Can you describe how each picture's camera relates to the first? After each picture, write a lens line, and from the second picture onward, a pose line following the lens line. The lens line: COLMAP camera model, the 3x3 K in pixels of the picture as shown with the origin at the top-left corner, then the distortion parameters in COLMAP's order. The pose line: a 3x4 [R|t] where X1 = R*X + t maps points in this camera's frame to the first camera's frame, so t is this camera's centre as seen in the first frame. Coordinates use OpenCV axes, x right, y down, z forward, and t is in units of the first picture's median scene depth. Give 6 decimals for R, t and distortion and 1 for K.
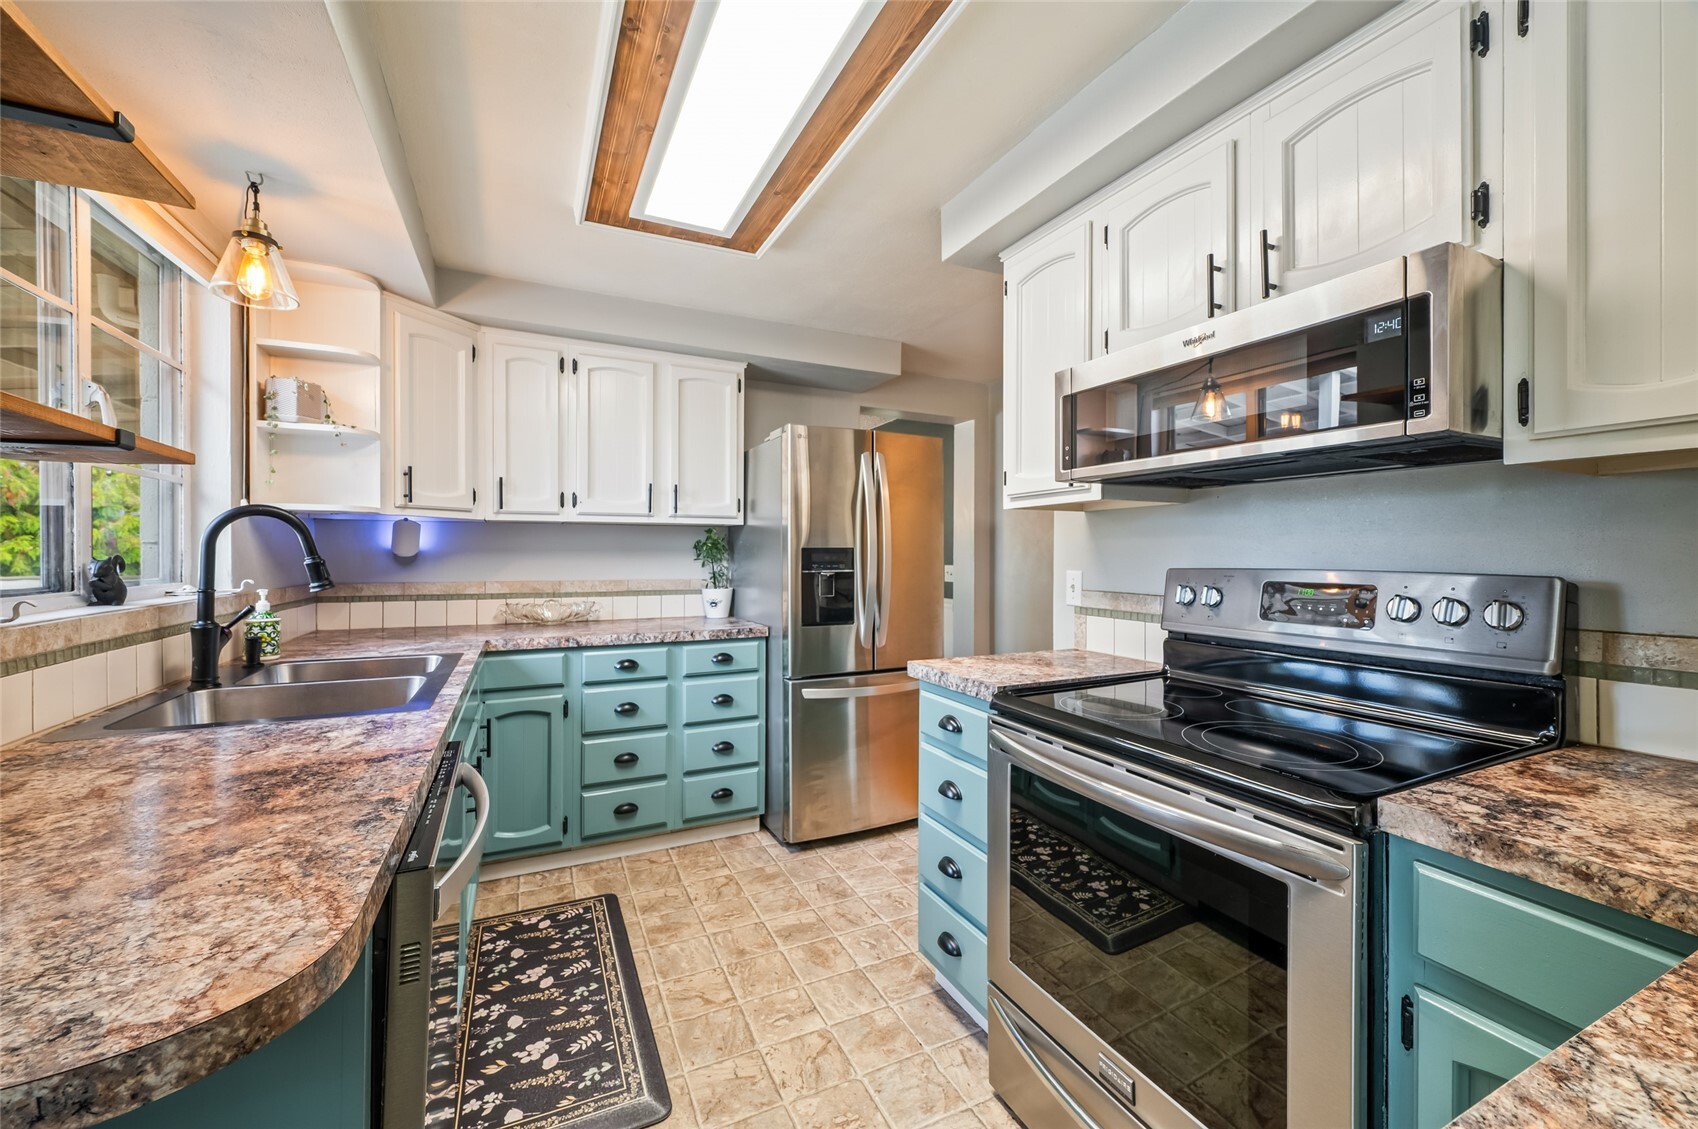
lens RADIAL K [[670.1, 0, 852.0], [0, 670.1, 564.2], [0, 0, 1]] dist [0.000496, -0.000288]
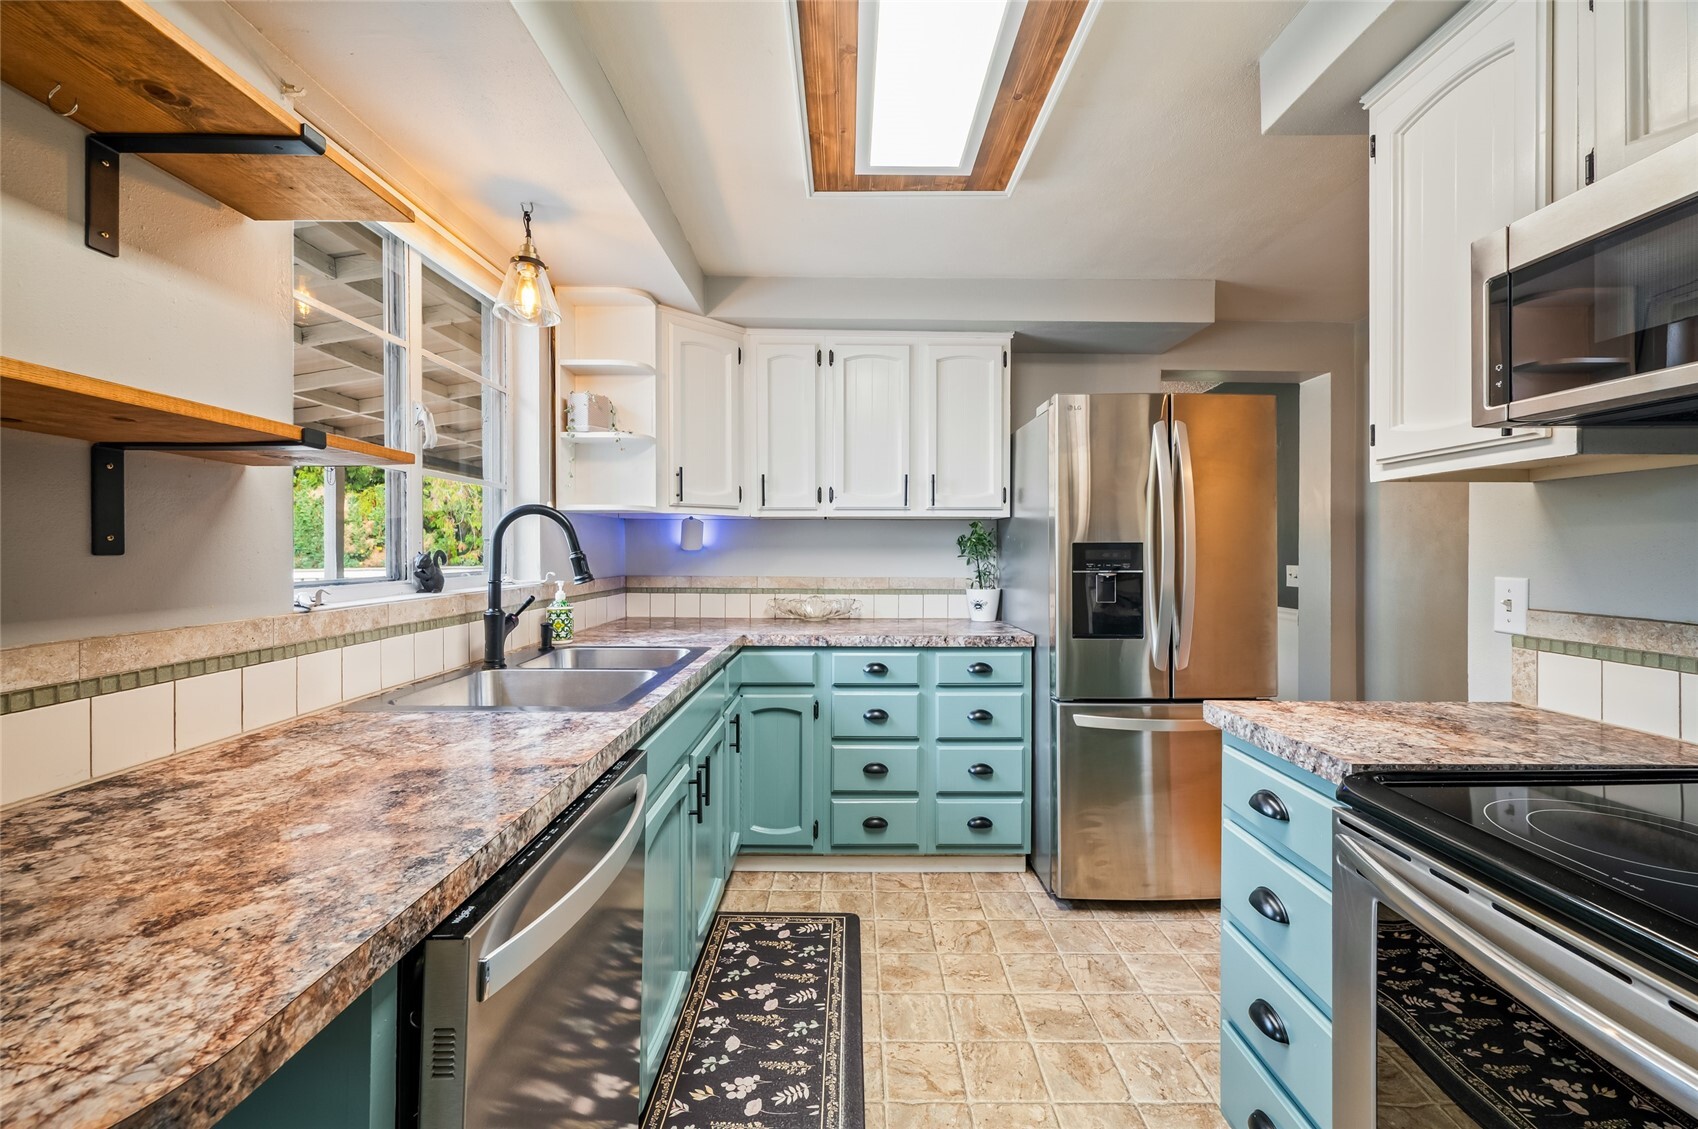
lens RADIAL K [[674.7, 0, 852.2], [0, 674.7, 552.1], [0, 0, 1]] dist [-0.000380, 0.000123]
pose [[0.901951, 0.002452, -0.431831, 0.047555], [-0.008105, 0.999904, -0.011252, -0.001817], [0.431762, 0.013649, 0.901884, 0.162306]]
